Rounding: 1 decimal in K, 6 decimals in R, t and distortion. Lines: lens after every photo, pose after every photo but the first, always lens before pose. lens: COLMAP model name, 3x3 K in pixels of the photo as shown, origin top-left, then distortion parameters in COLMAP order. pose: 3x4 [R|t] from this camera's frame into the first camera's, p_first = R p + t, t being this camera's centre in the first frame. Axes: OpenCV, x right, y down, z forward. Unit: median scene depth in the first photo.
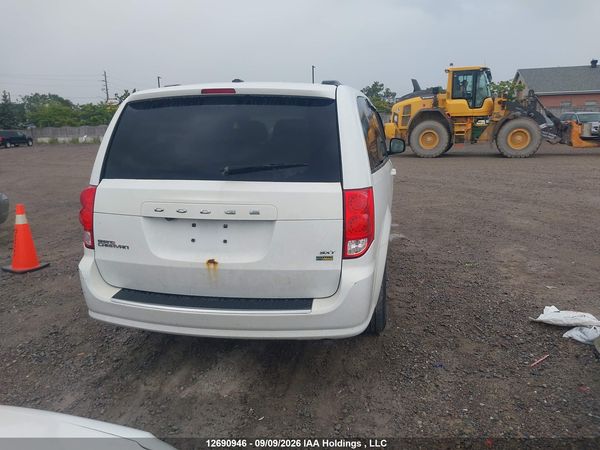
lens RADIAL K [[481.9, 0, 285.5], [0, 481.9, 214.5], [0, 0, 1]] dist [0.014064, -0.000524]
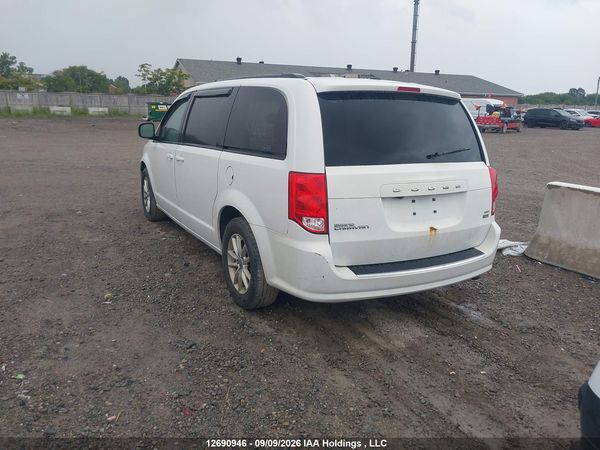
lens RADIAL K [[497.1, 0, 293.6], [0, 497.1, 210.8], [0, 0, 1]] dist [0.000590, -0.009950]
pose [[0.750268, -0.094250, 0.654381, -1.187250], [0.080457, 0.995446, 0.051128, -0.039995], [-0.656220, 0.014290, 0.754434, 0.256029]]
